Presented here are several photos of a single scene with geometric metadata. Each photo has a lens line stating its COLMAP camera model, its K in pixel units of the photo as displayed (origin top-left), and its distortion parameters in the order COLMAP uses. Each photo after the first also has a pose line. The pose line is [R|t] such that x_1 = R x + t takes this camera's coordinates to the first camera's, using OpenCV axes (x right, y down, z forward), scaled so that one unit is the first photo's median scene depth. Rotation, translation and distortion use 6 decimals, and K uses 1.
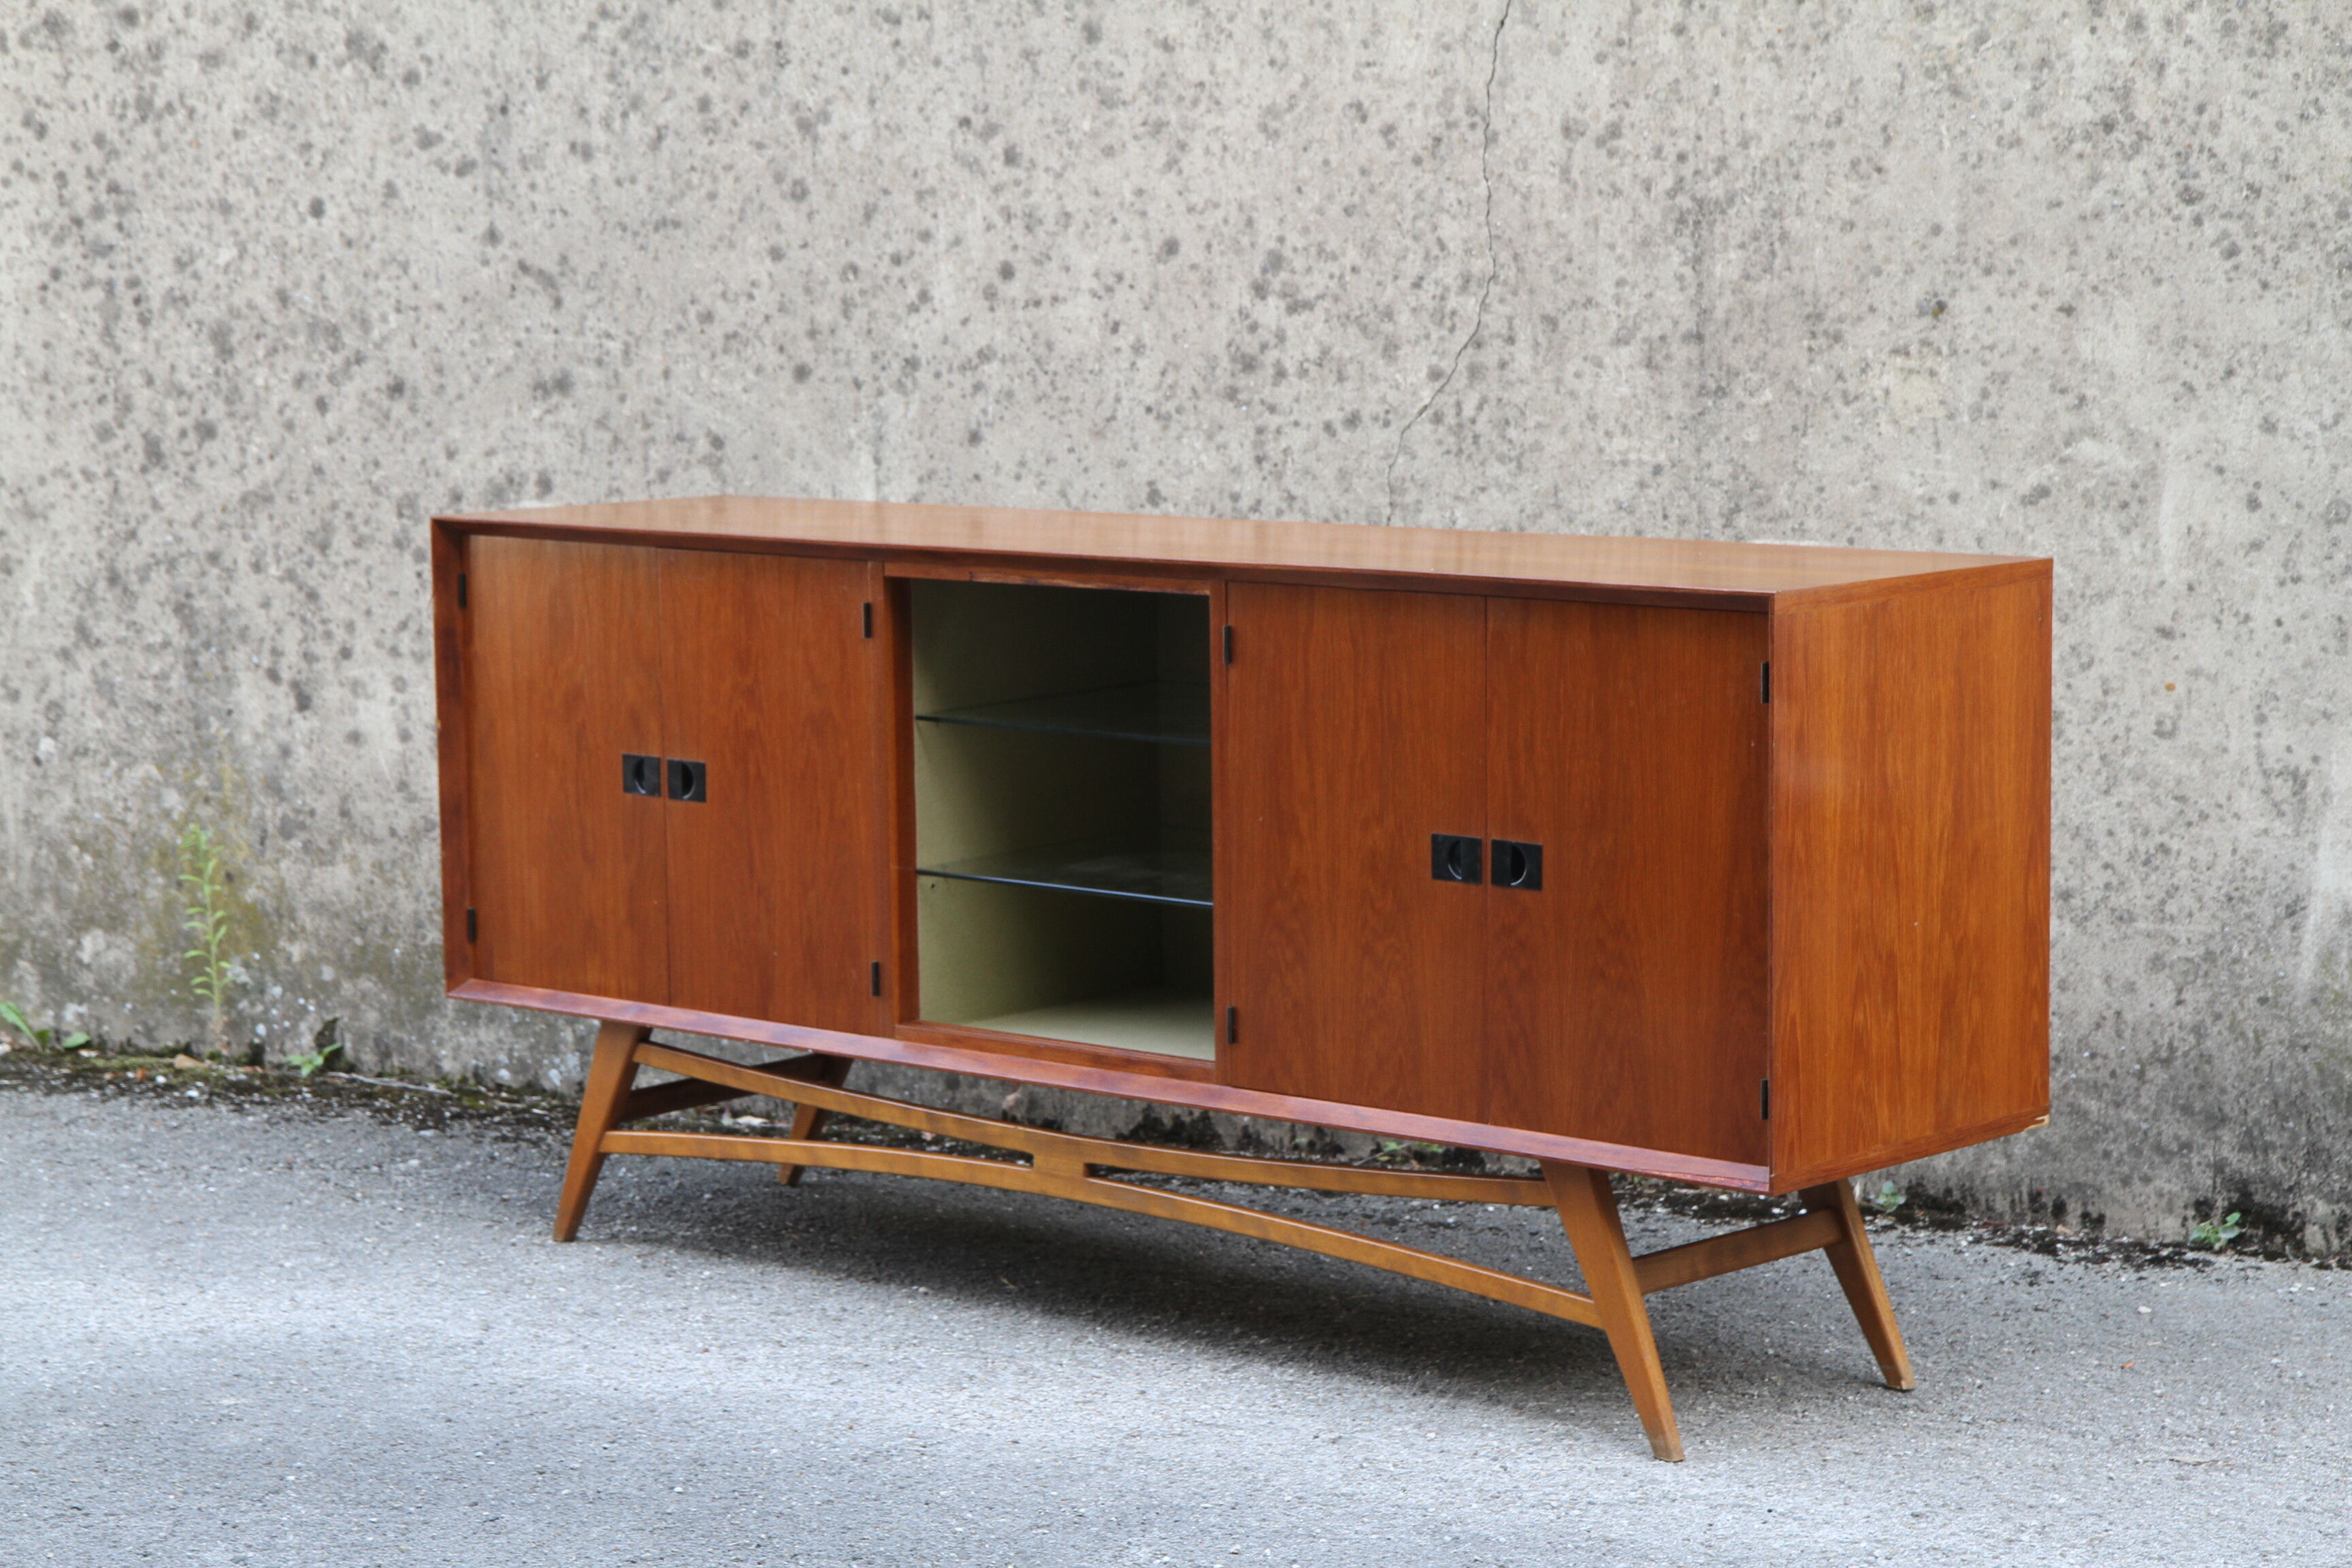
lens RADIAL K [[5222.6, 0, 1182.1], [0, 5222.6, 832.6], [0, 0, 1]] dist [0.302018, 0.469783]
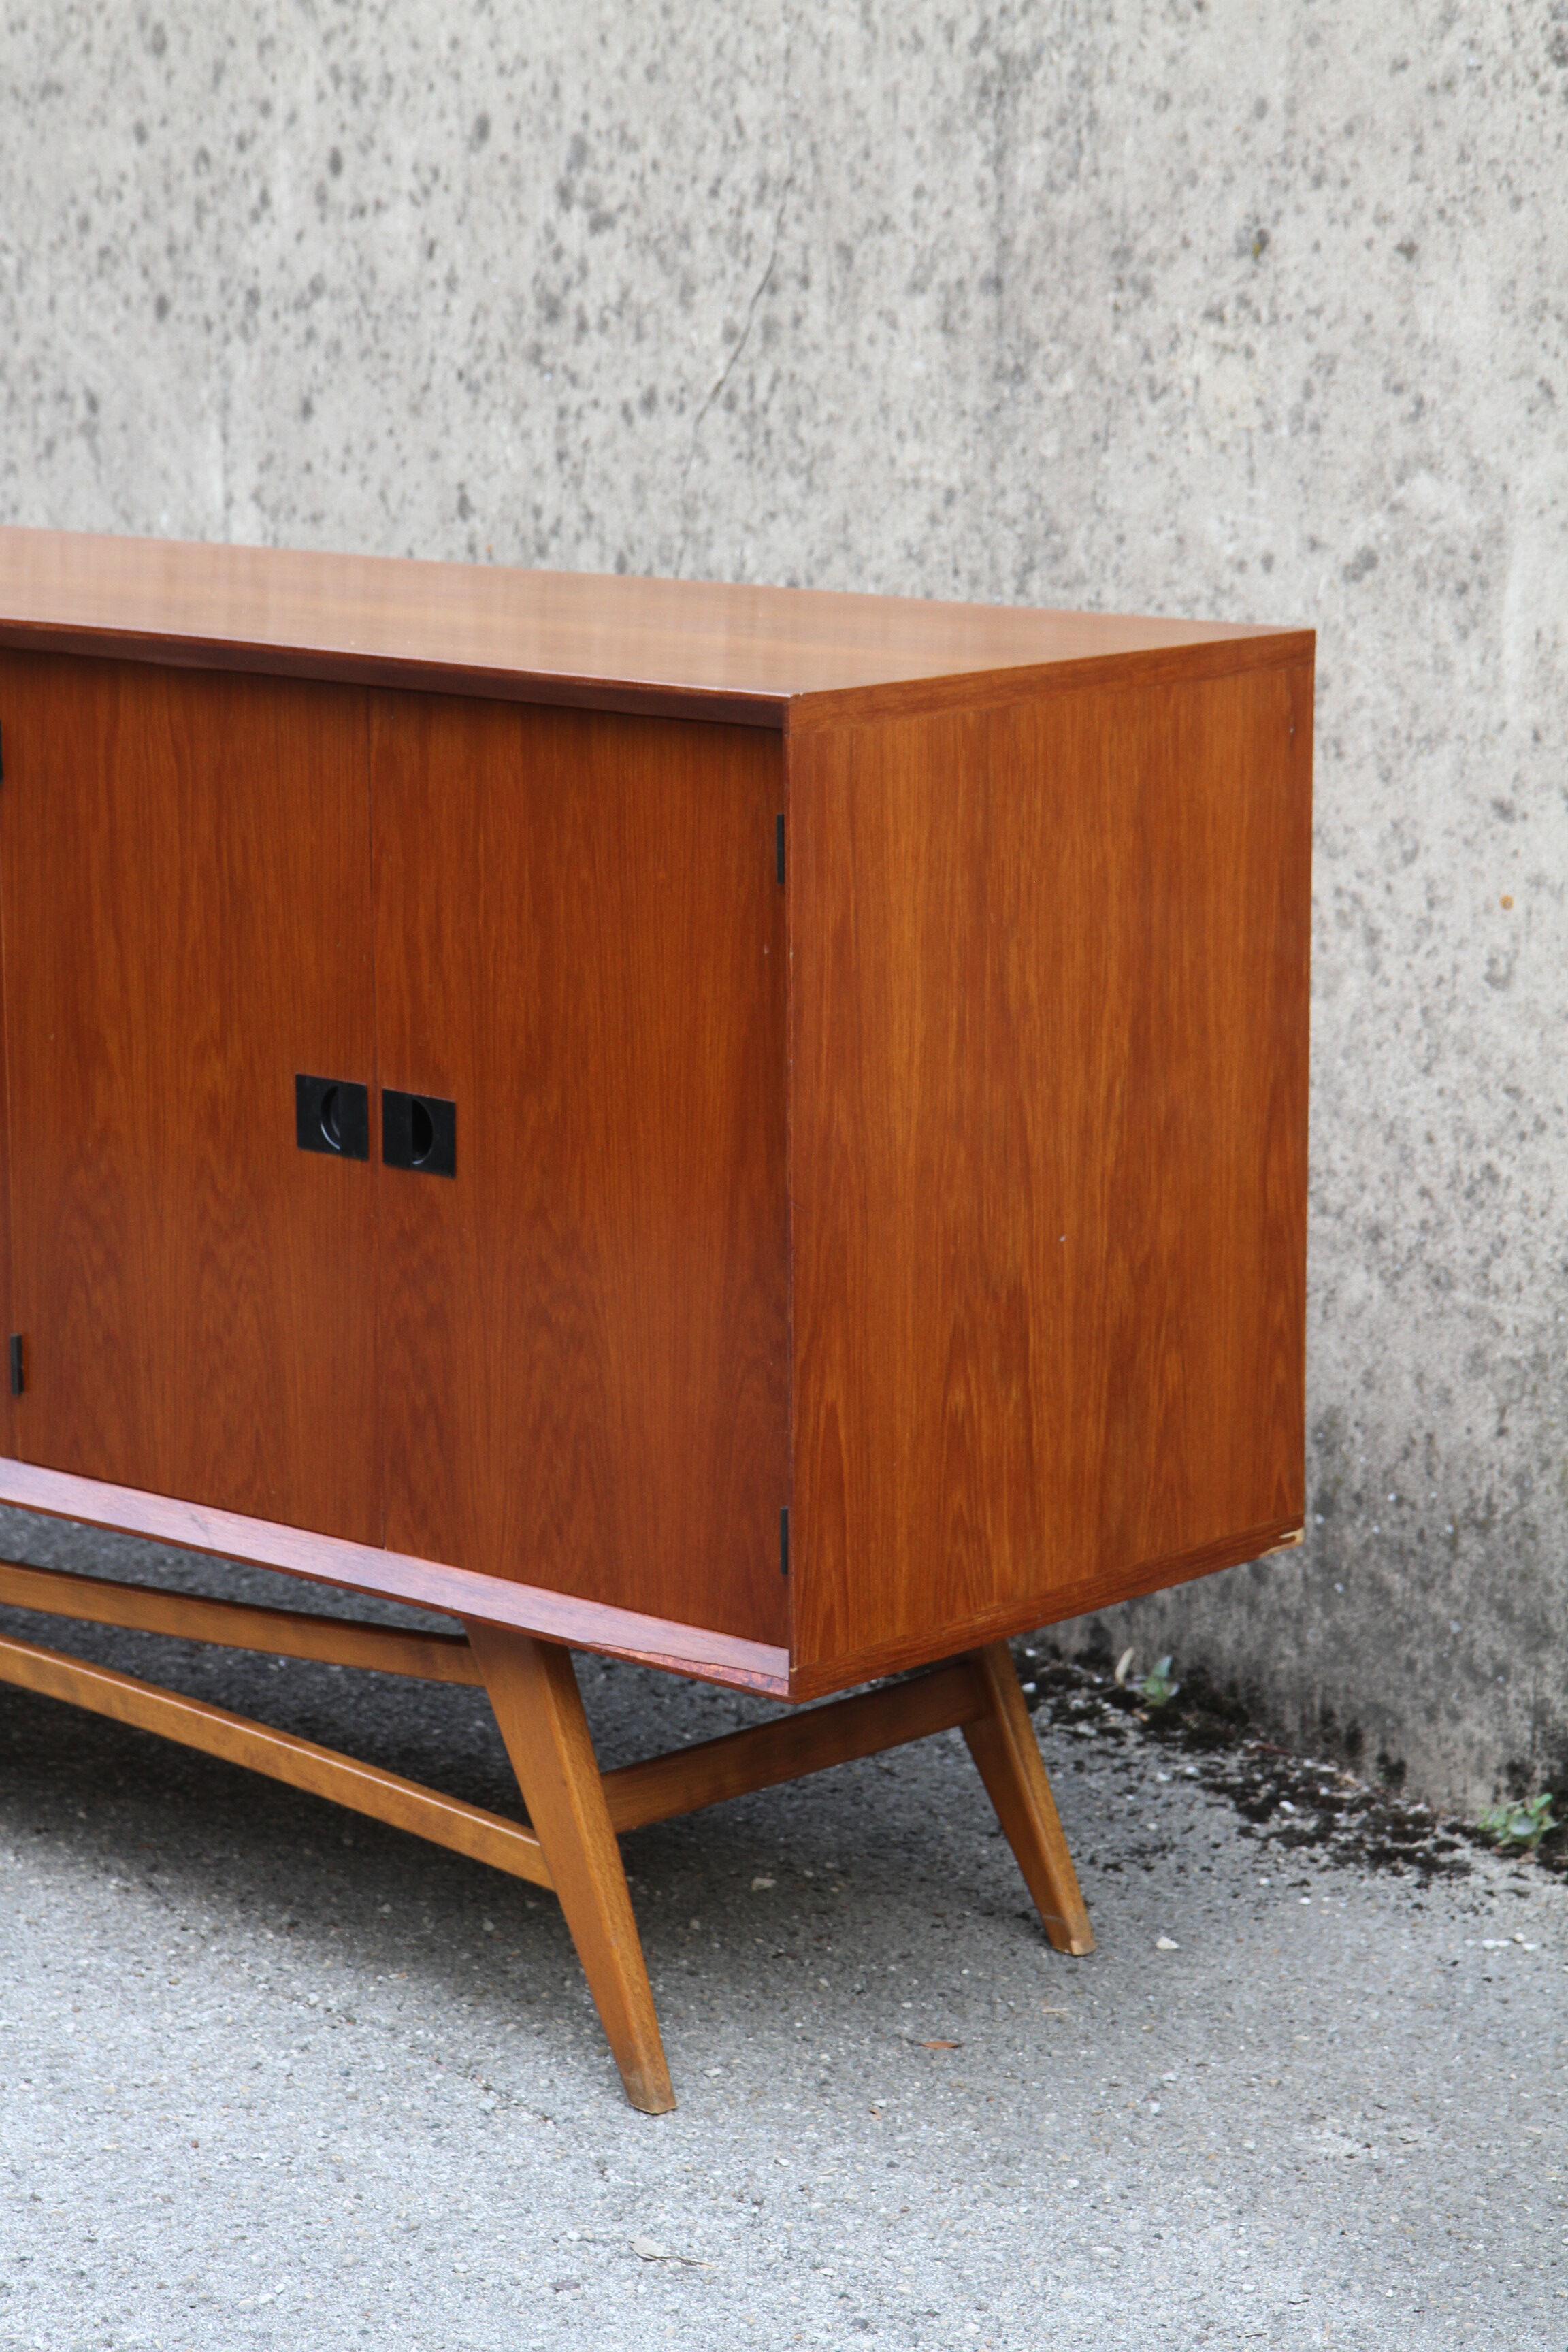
lens RADIAL K [[5449.1, 0, 878.3], [0, 5449.1, 1210.4], [0, 0, 1]] dist [0.305982, 0.437180]
pose [[0.897624, 0.100265, -0.429207, 0.369760], [-0.074333, 0.994271, 0.076811, -0.033291], [0.434450, -0.037043, 0.899934, 0.393847]]
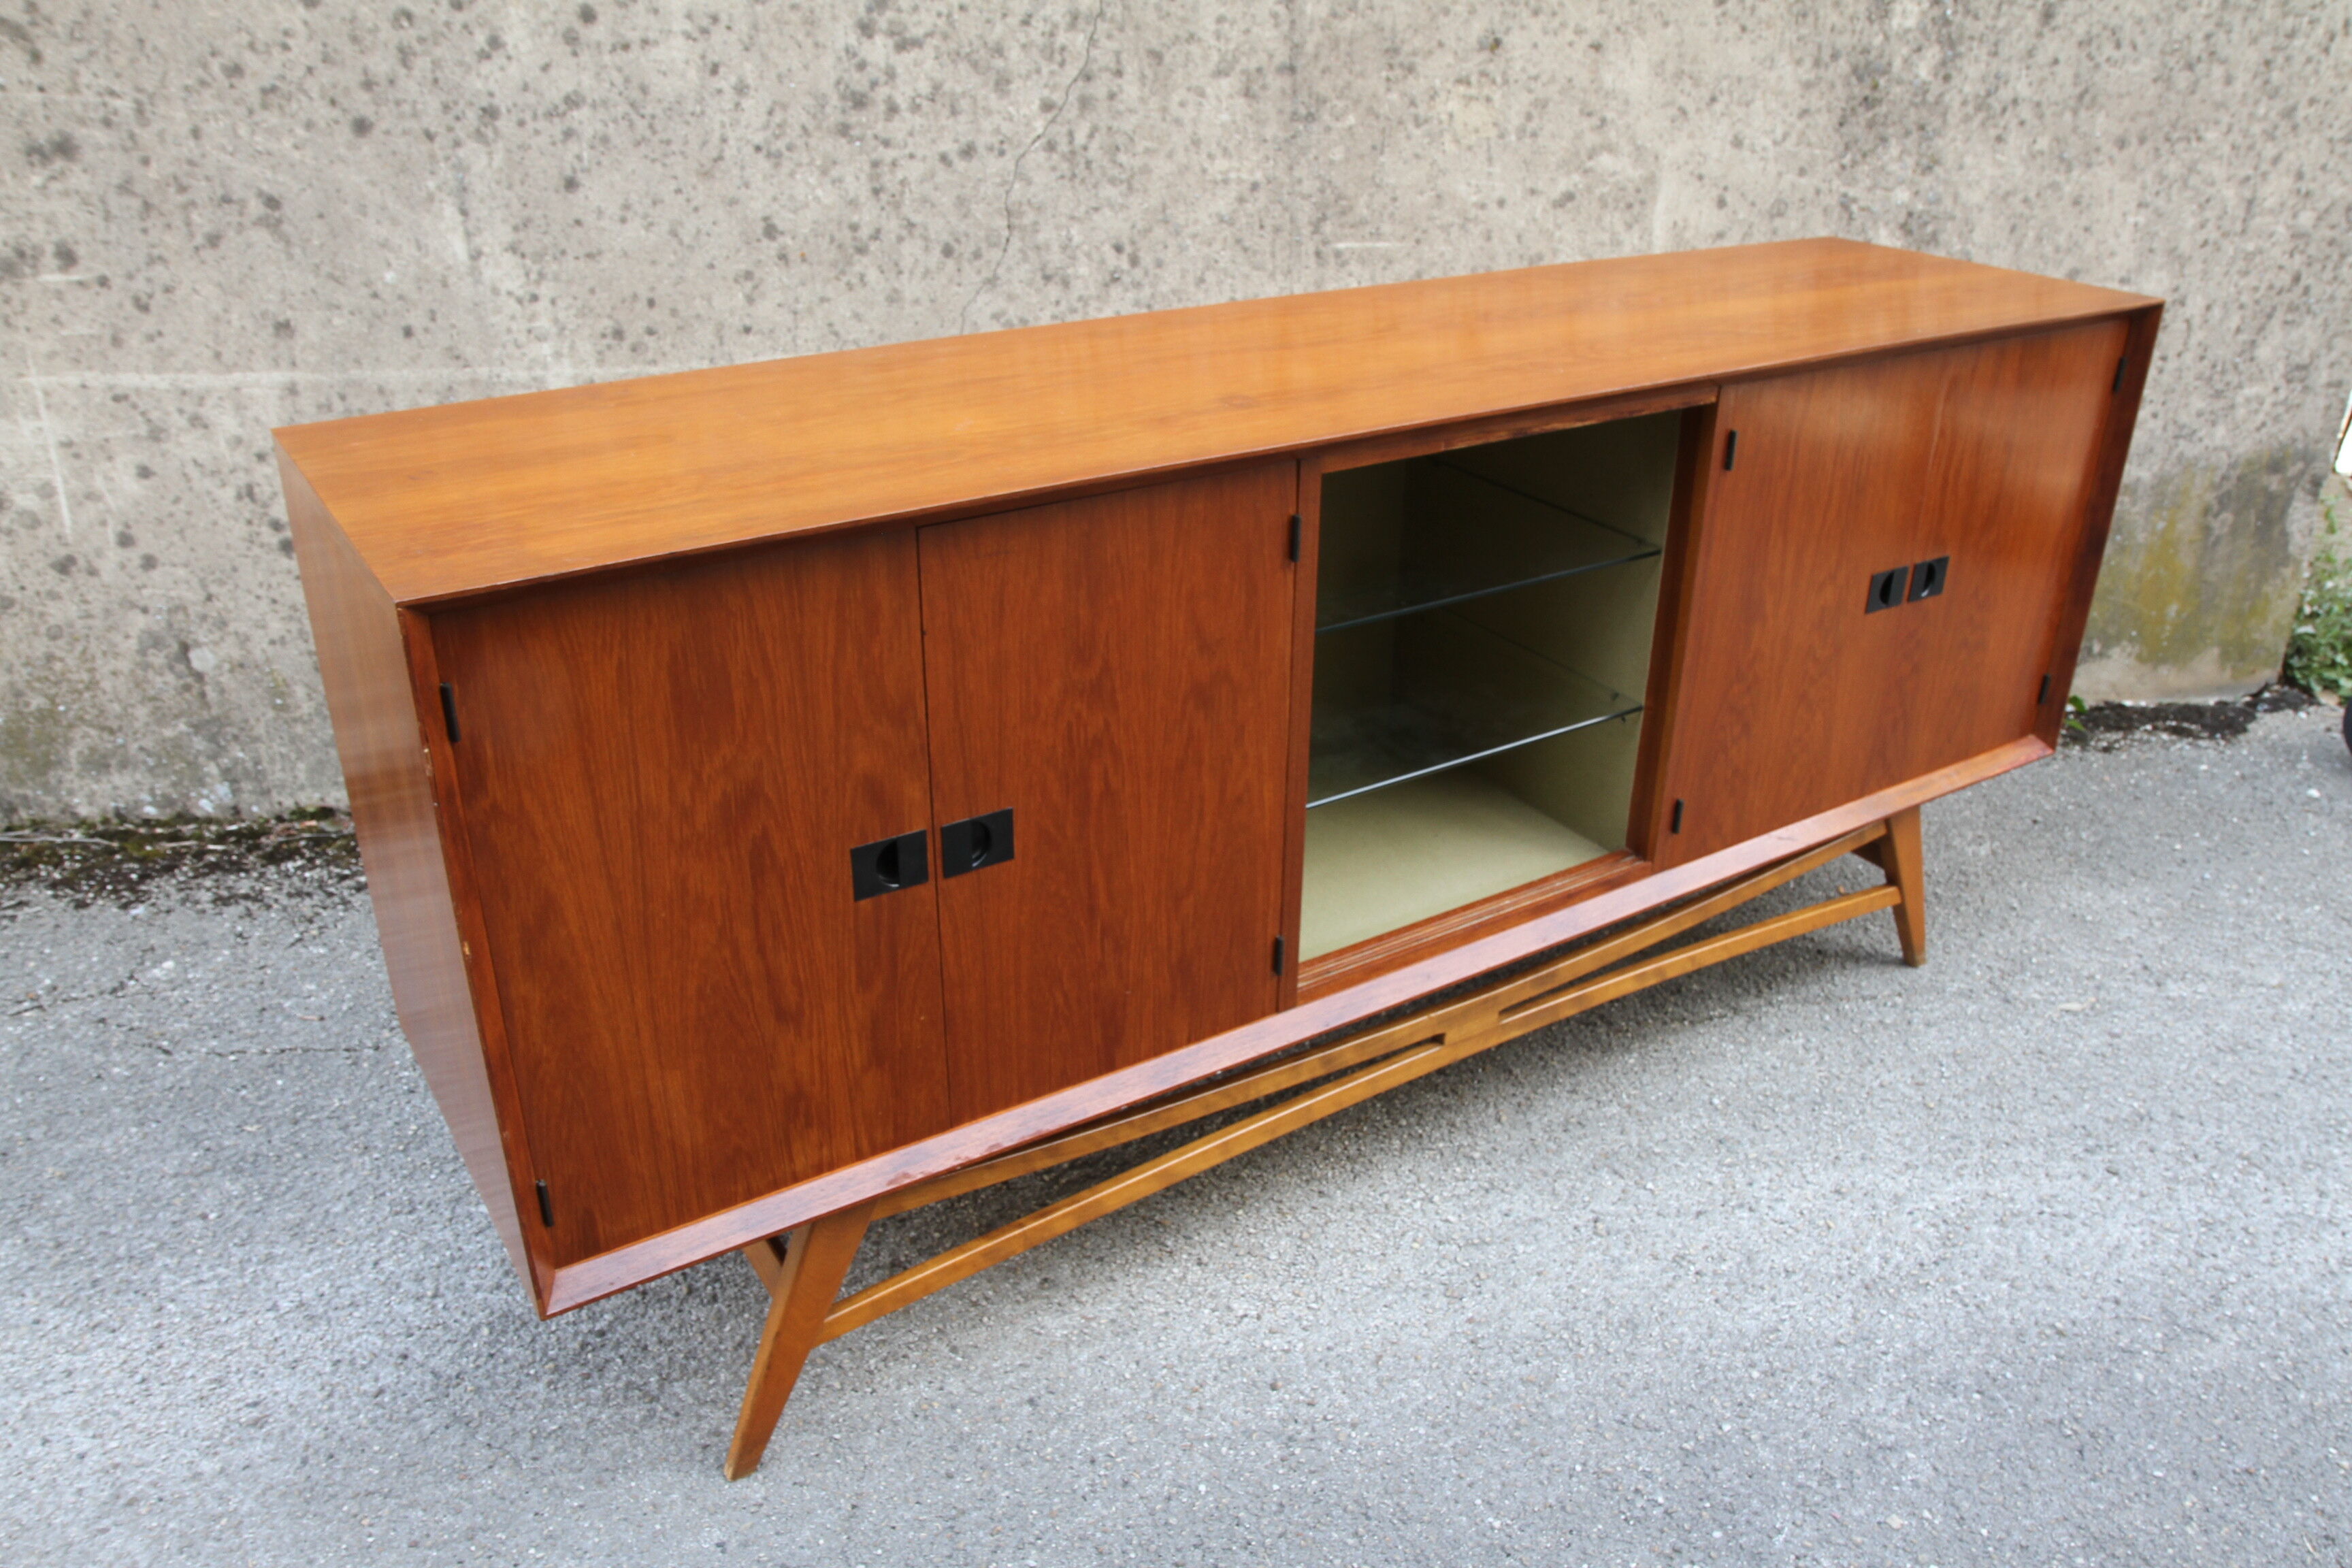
lens RADIAL K [[1819.6, 0, 1184.8], [0, 1819.6, 827.9], [0, 0, 1]] dist [-0.105599, 0.102593]
pose [[0.801938, -0.257108, 0.539251, -0.175950], [0.063430, 0.934194, 0.351082, -0.076407], [-0.594031, -0.247341, 0.765474, 0.653662]]
